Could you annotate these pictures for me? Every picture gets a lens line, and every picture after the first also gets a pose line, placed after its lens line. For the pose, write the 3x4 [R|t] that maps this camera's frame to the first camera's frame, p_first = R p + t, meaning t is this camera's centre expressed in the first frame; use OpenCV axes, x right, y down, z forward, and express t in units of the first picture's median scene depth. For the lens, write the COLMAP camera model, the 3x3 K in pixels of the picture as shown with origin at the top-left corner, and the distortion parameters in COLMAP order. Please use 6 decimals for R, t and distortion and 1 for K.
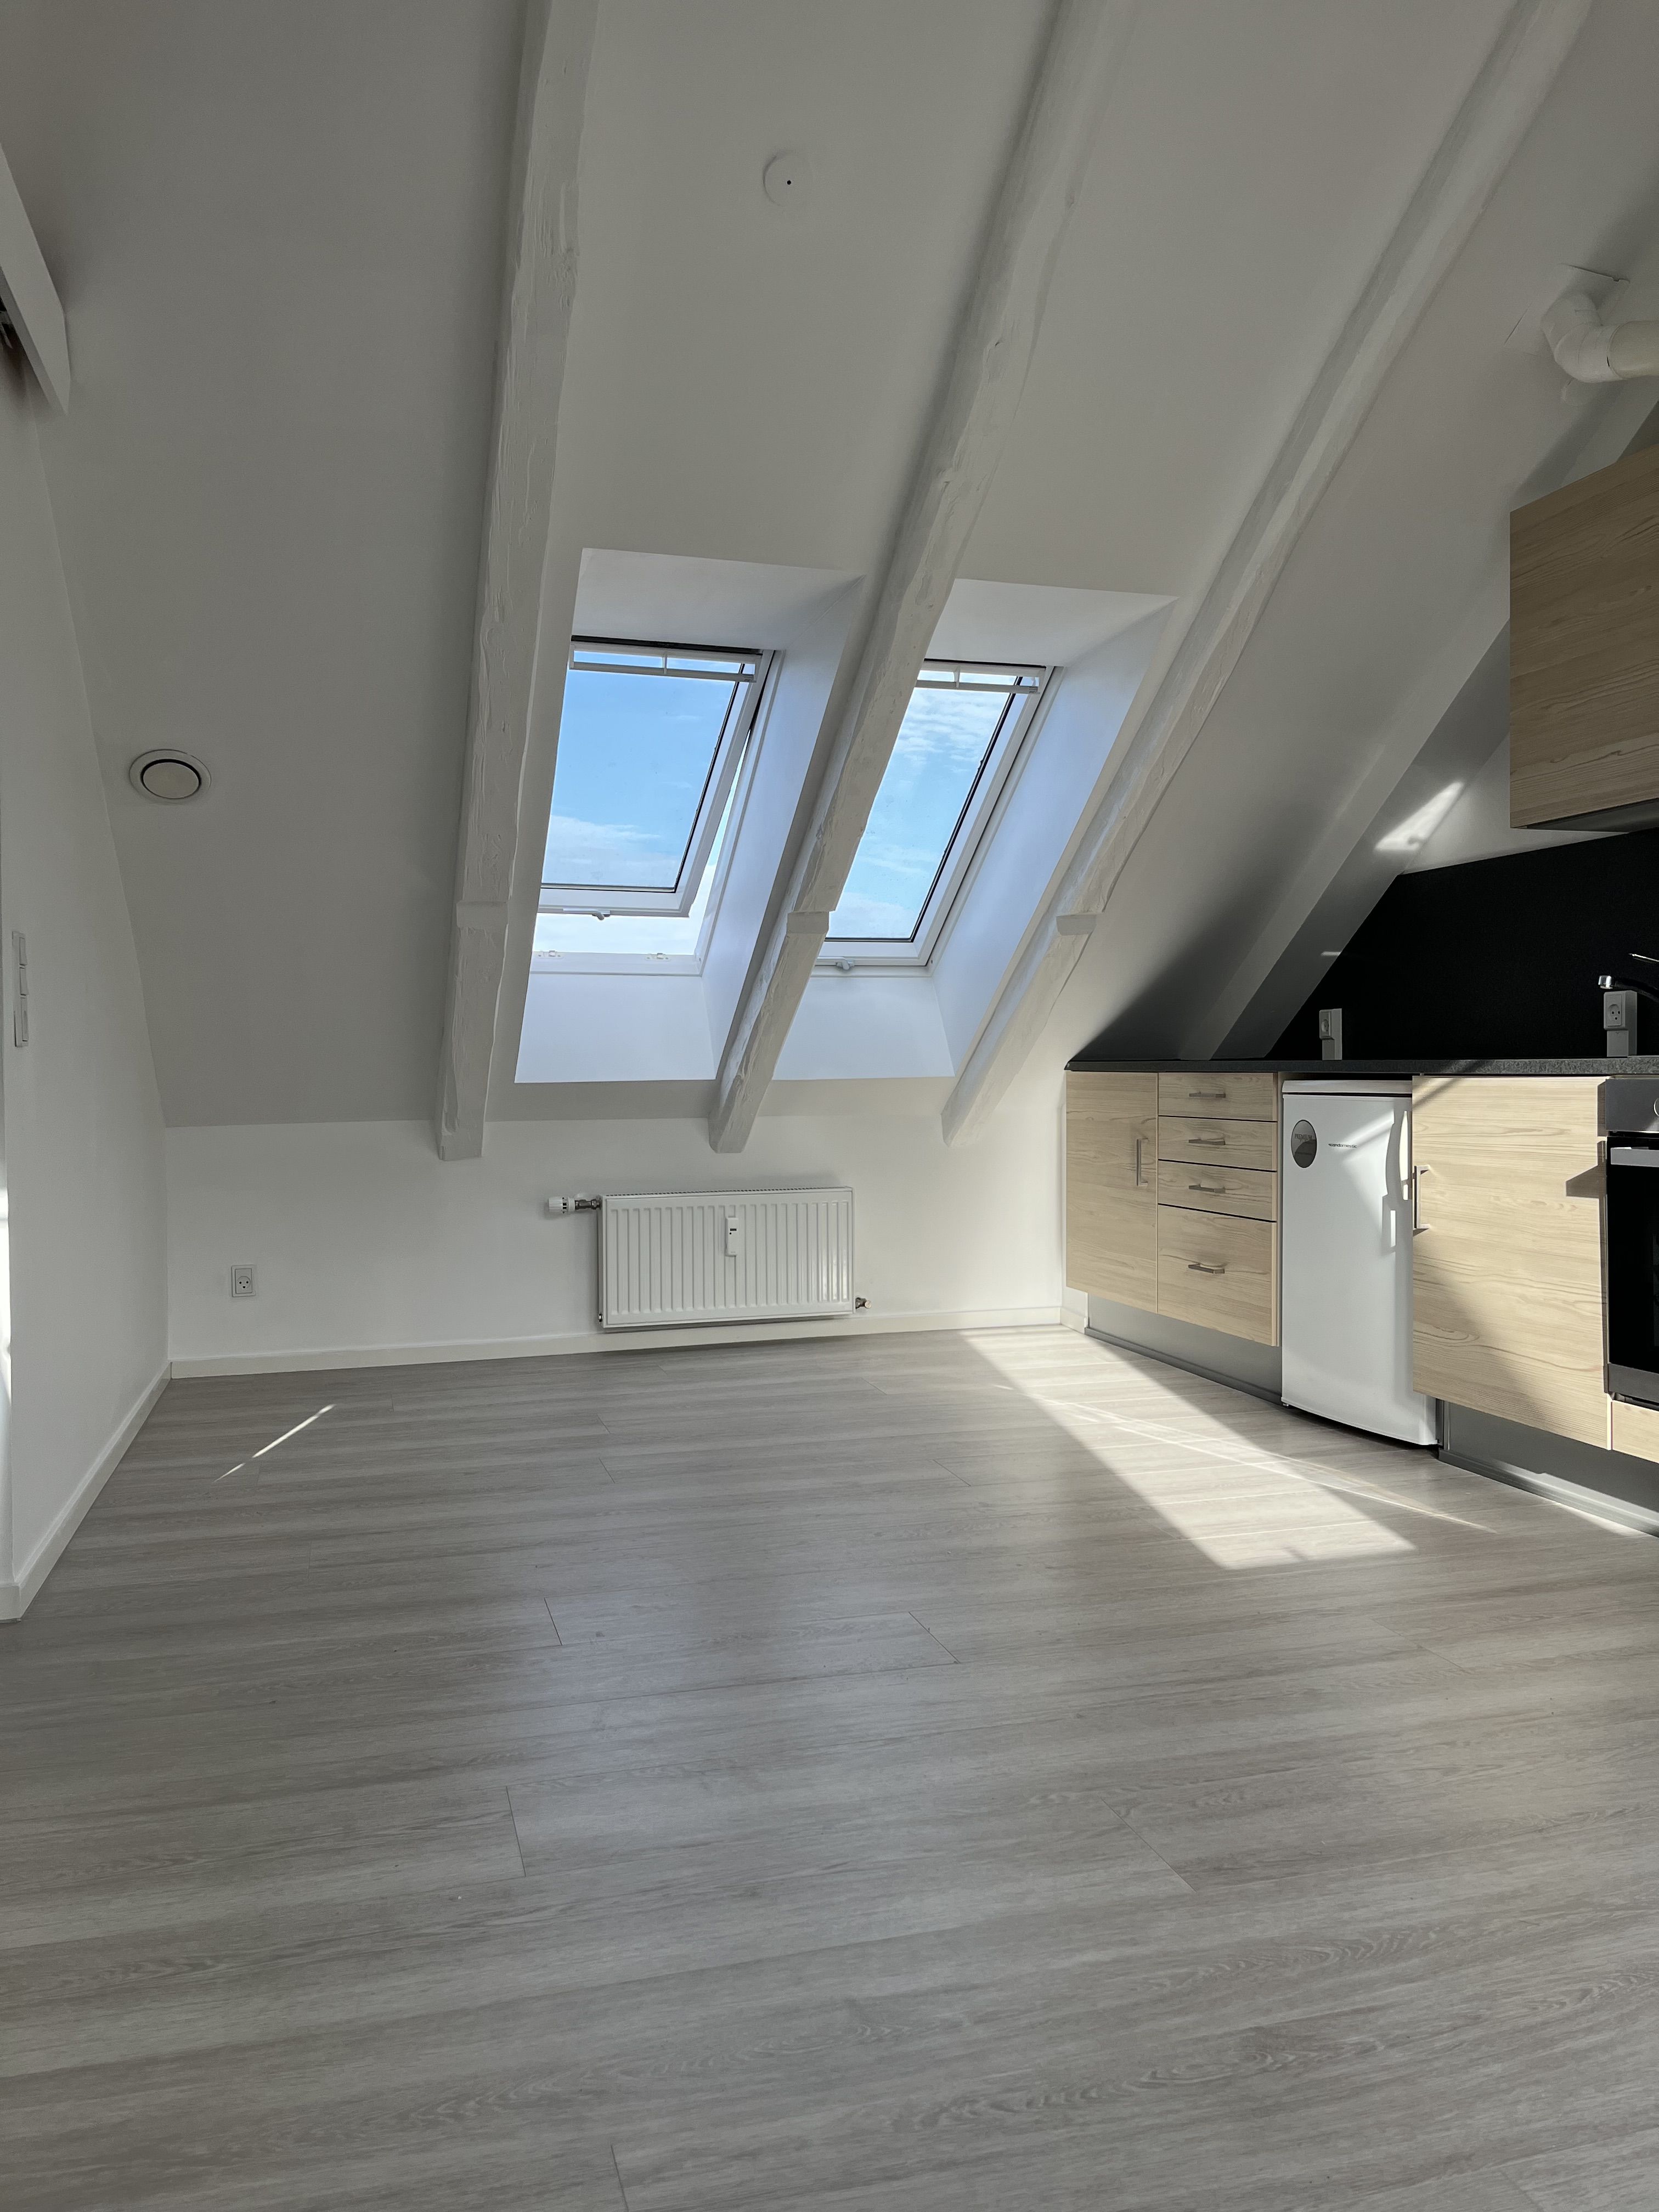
lens RADIAL K [[1655.3, 0, 821.6], [0, 1655.3, 1165.7], [0, 0, 1]] dist [0.069371, -0.092489]
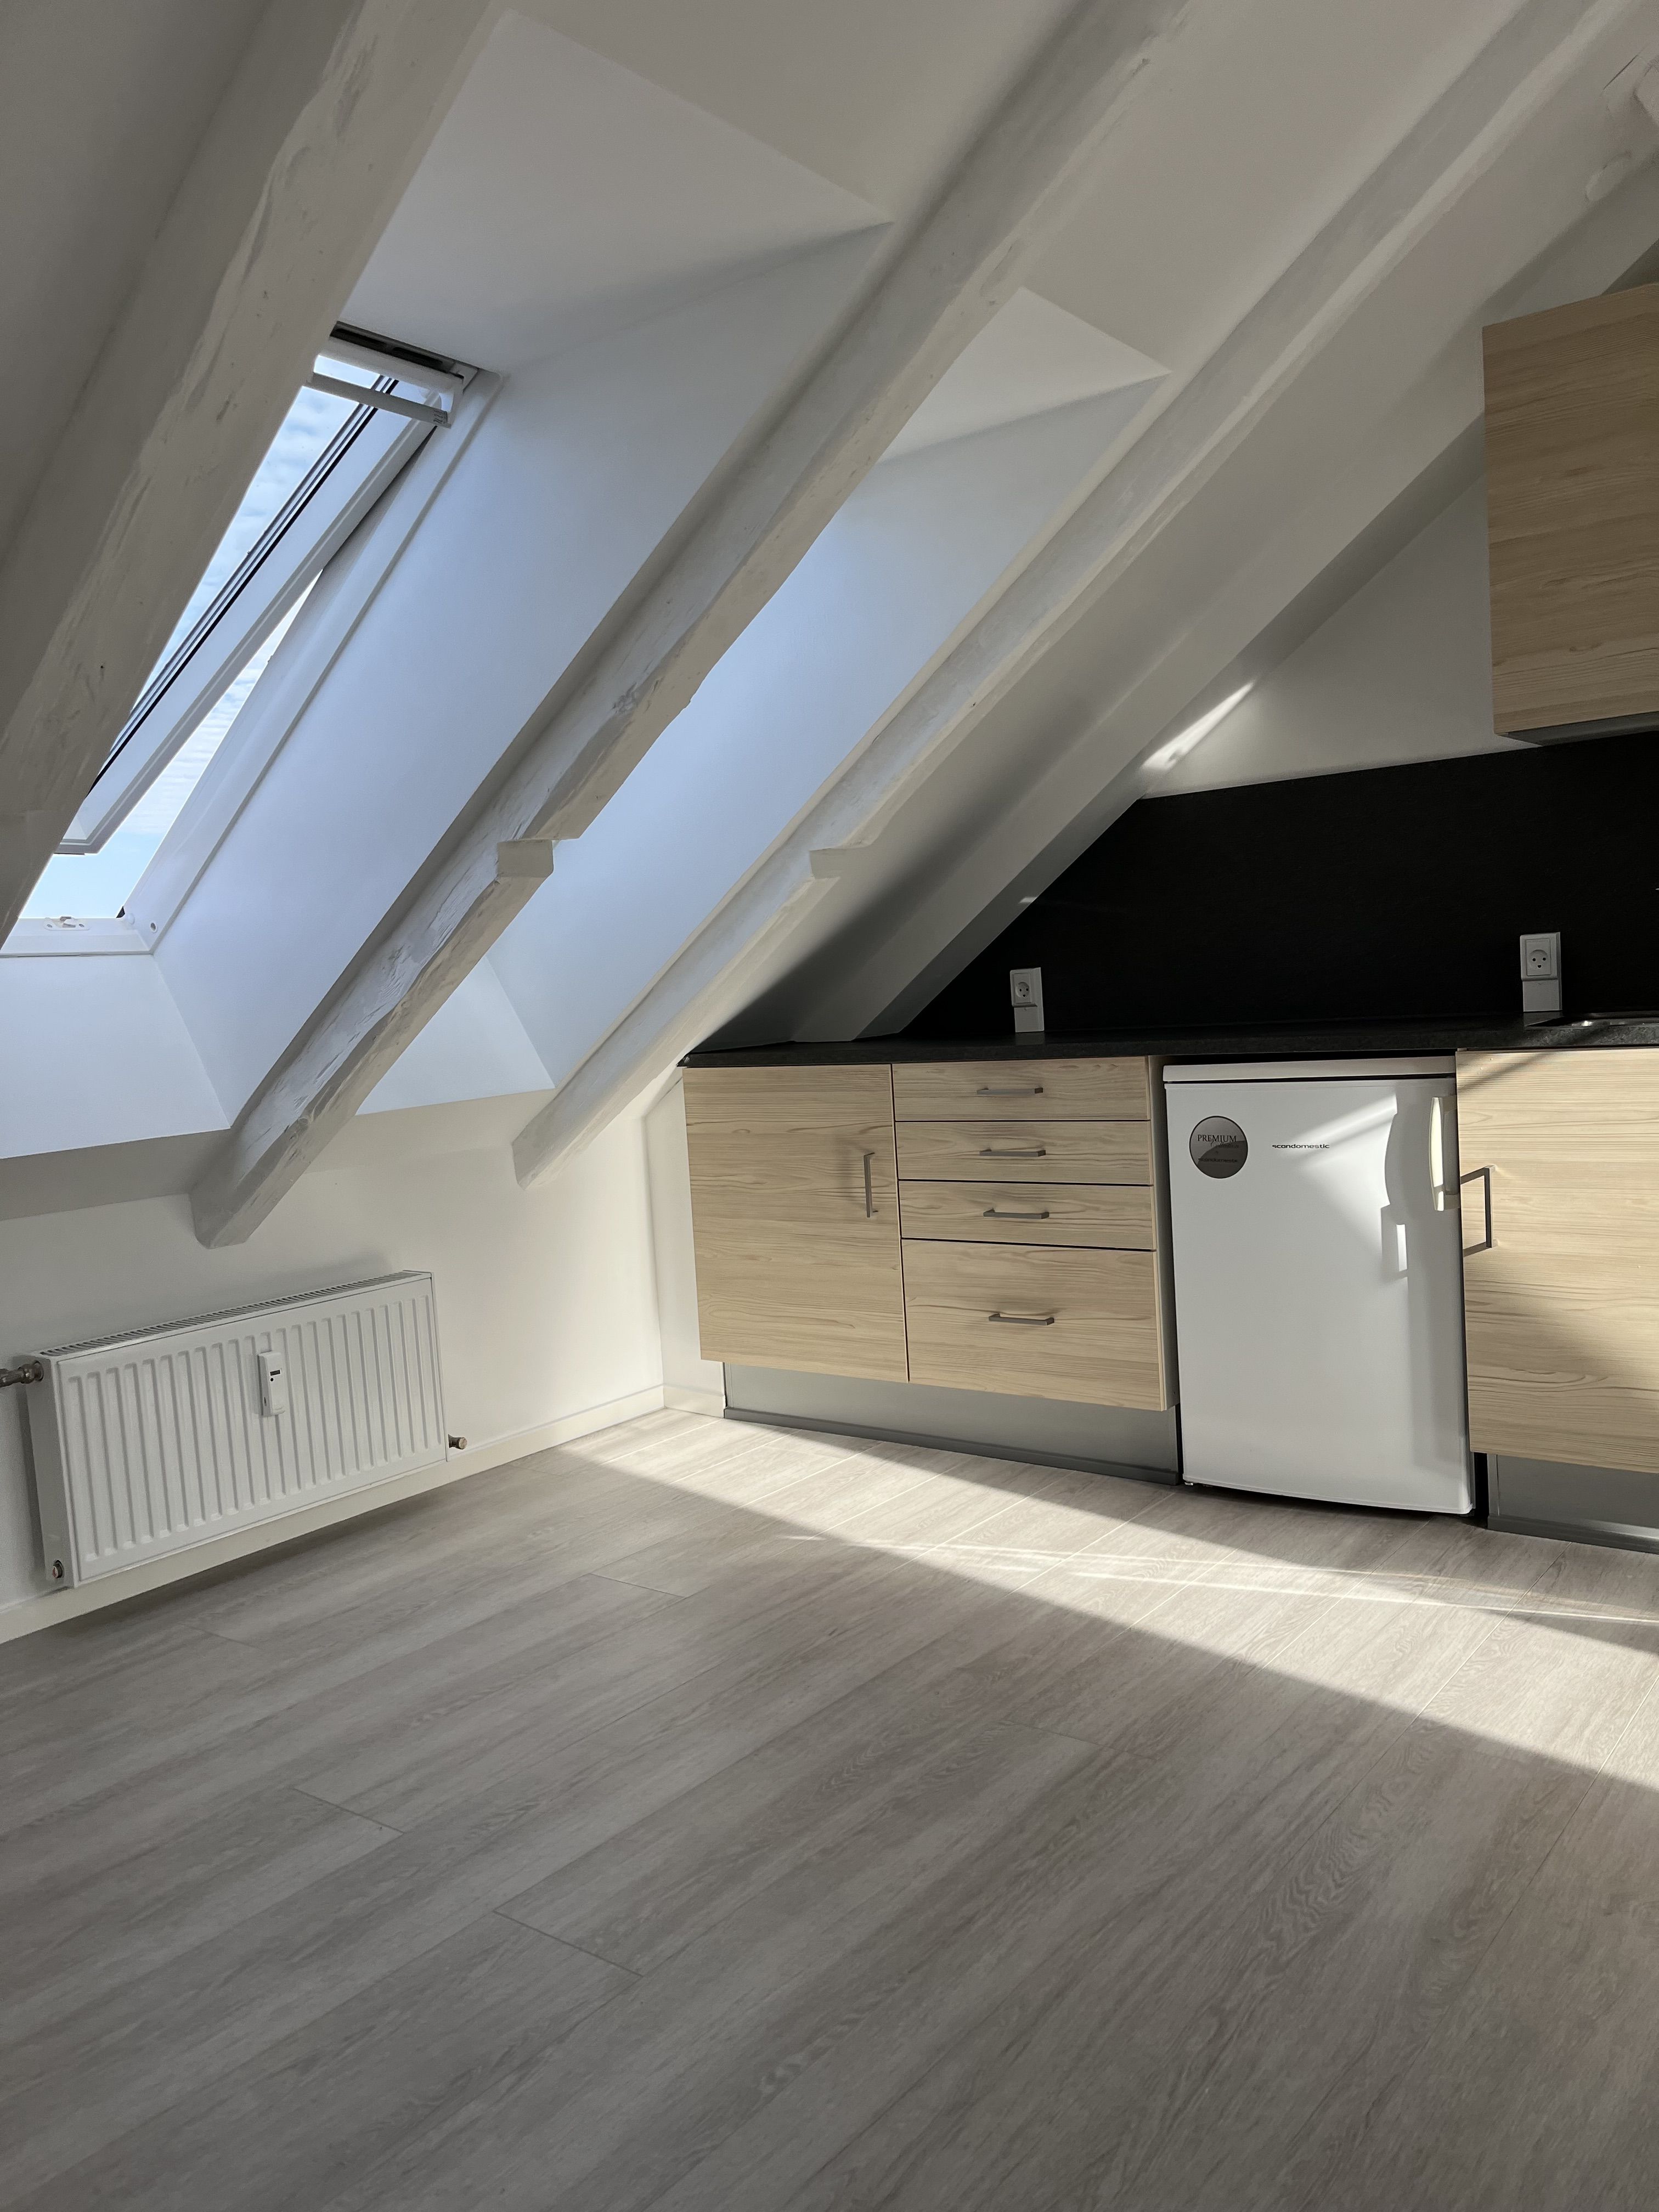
lens RADIAL K [[1655.3, 0, 821.6], [0, 1655.3, 1165.7], [0, 0, 1]] dist [0.069371, -0.092489]
pose [[0.804403, -0.111156, 0.583593, -0.300252], [0.095482, 0.993759, 0.057671, -0.065447], [-0.586361, 0.009332, 0.809996, 0.484163]]
